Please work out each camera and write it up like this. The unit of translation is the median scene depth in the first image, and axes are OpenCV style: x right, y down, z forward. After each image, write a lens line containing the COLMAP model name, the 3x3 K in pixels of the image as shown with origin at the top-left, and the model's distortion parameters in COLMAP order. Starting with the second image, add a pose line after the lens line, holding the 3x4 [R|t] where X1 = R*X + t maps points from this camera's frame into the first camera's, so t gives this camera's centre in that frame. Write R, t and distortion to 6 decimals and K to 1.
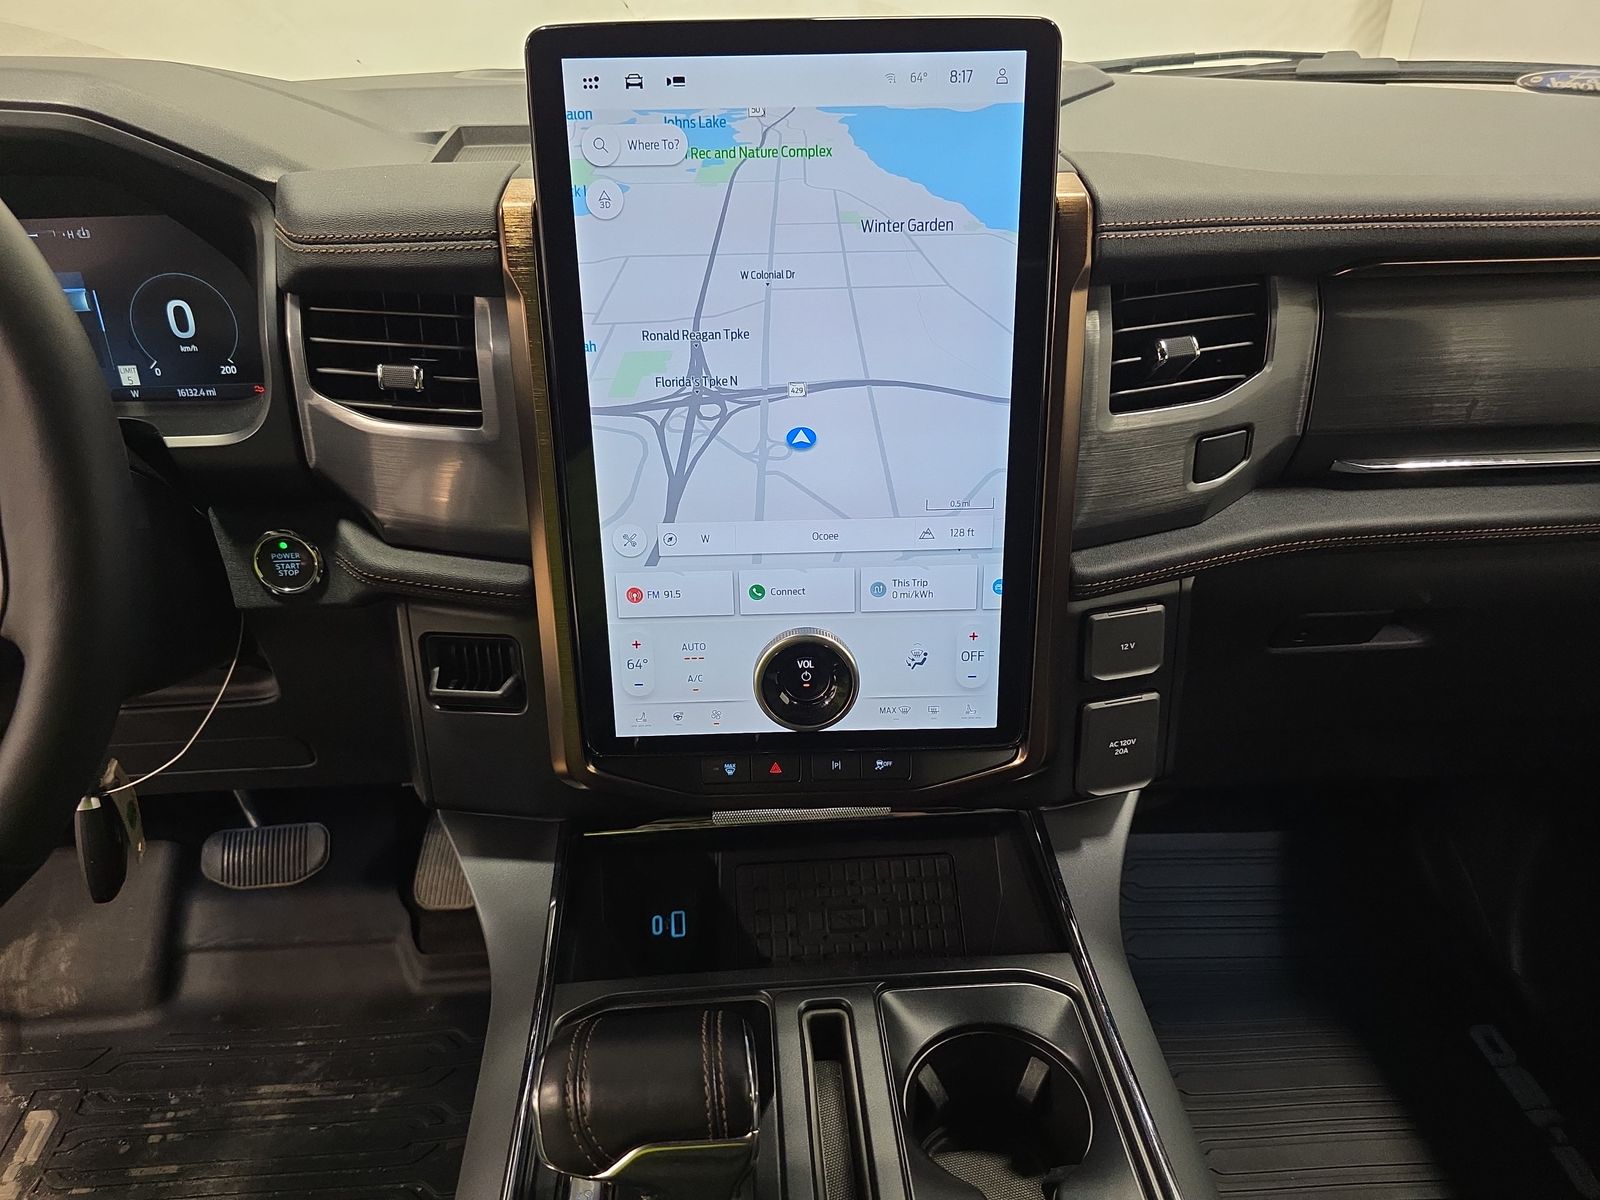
lens RADIAL K [[1064.6, 0, 798.4], [0, 1064.6, 605.8], [0, 0, 1]] dist [-0.003128, -0.002399]
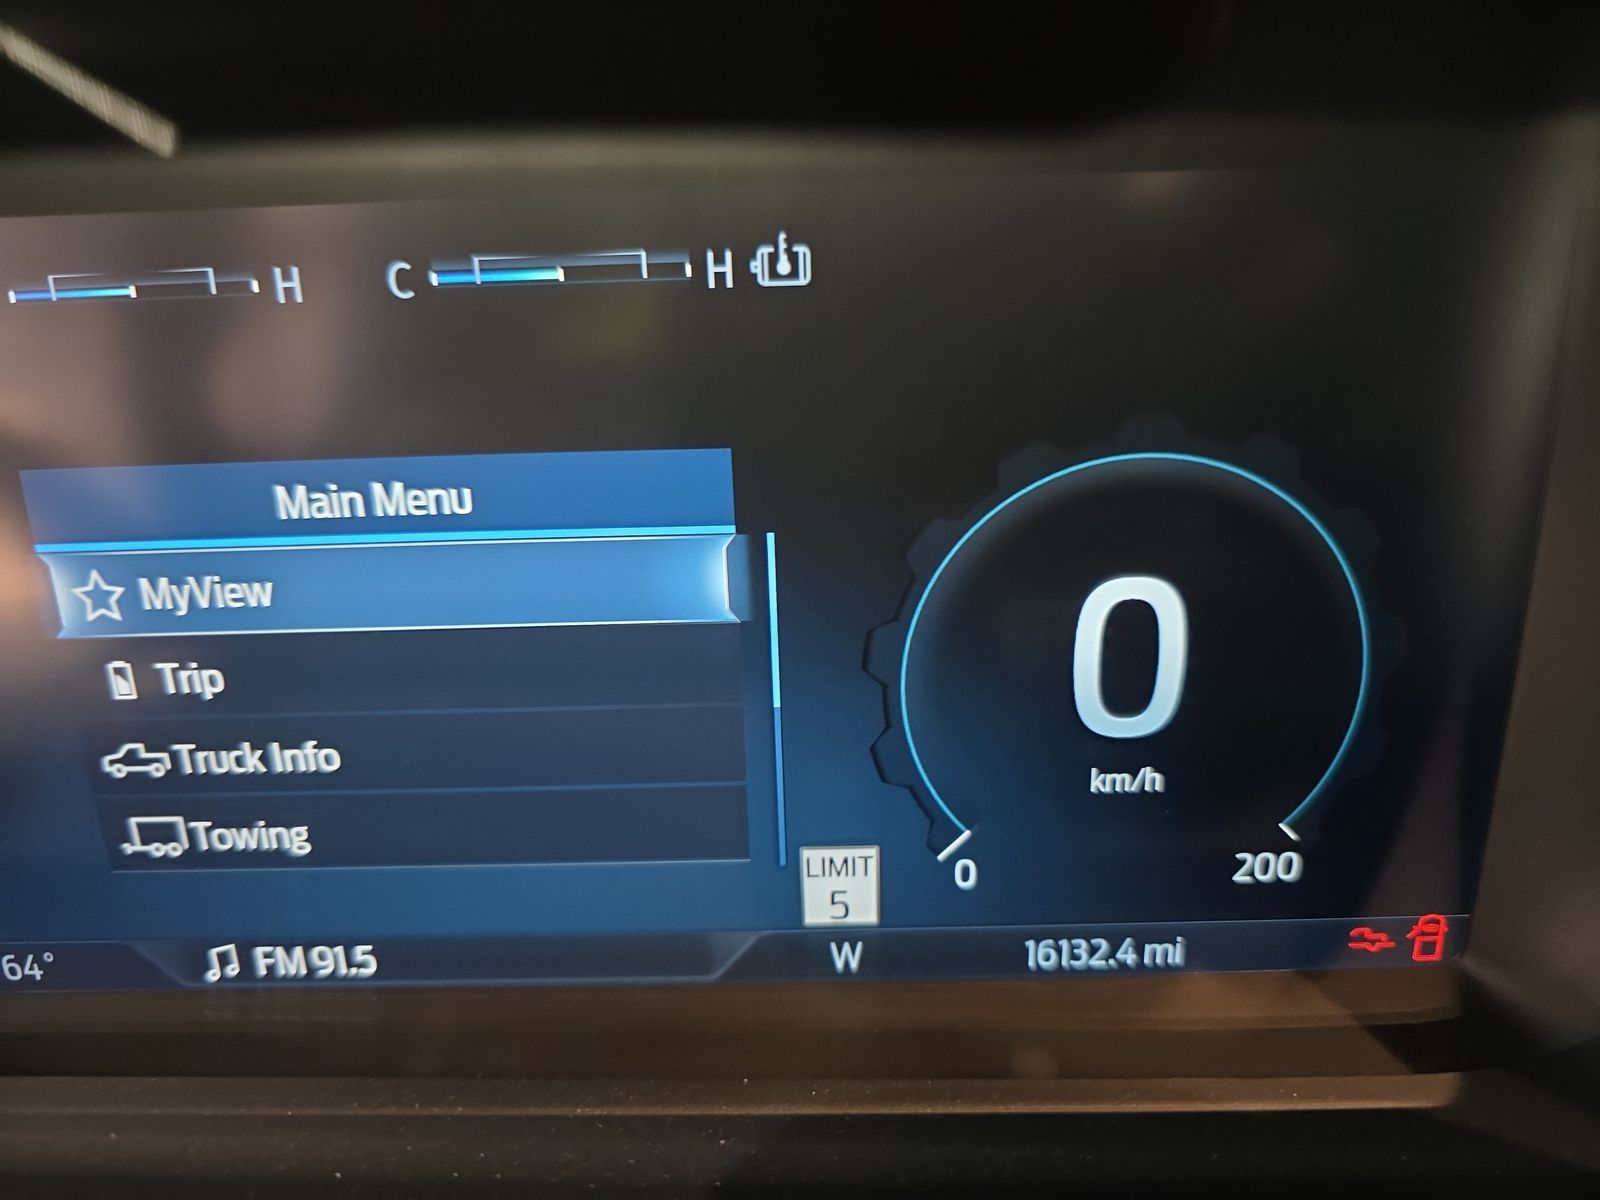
lens RADIAL K [[1064.6, 0, 801.0], [0, 1064.6, 604.8], [0, 0, 1]] dist [-0.003128, -0.002399]
pose [[0.993948, 0.014178, -0.108935, -0.621213], [-0.026180, 0.993637, -0.109548, -0.254205], [0.106688, 0.111737, 0.987994, 0.776752]]
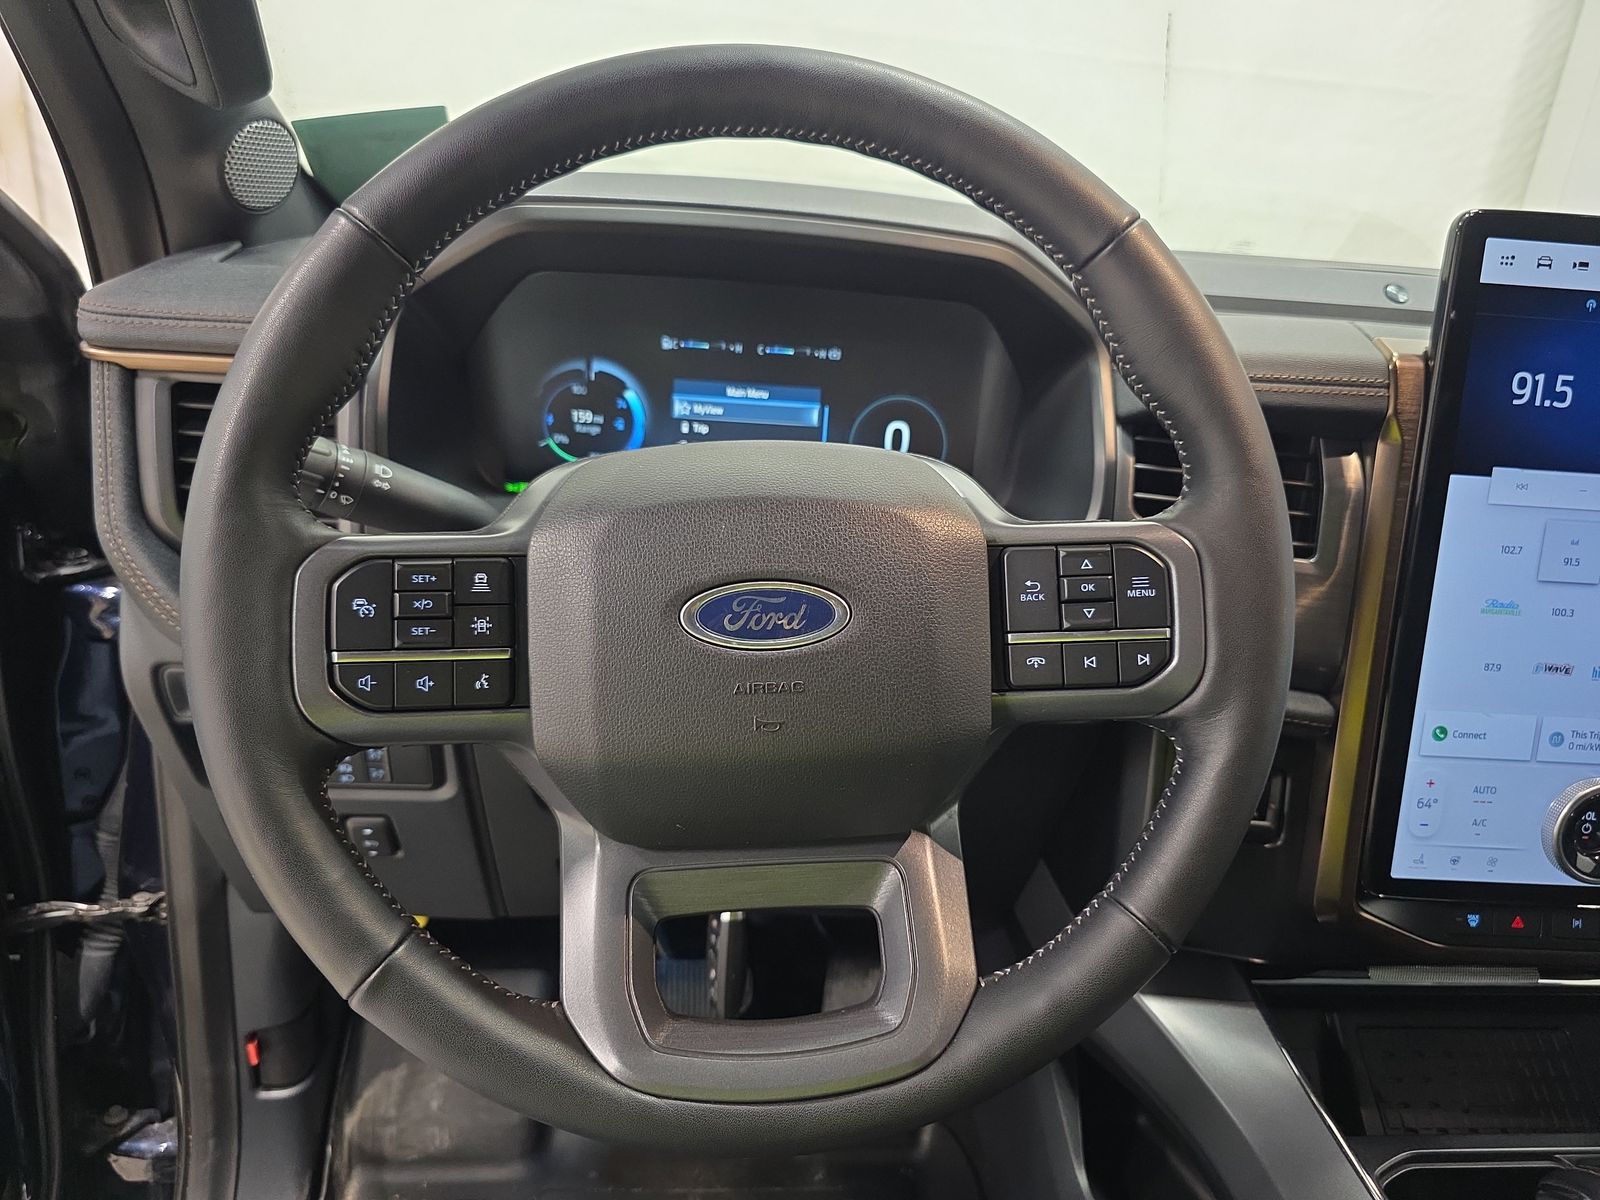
lens RADIAL K [[1064.6, 0, 800.6], [0, 1064.6, 595.9], [0, 0, 1]] dist [-0.003128, -0.002399]
pose [[0.996921, 0.076055, 0.019069, -0.680876], [-0.071550, 0.981874, -0.175509, 0.070892], [-0.032071, 0.173605, 0.984293, -0.000317]]
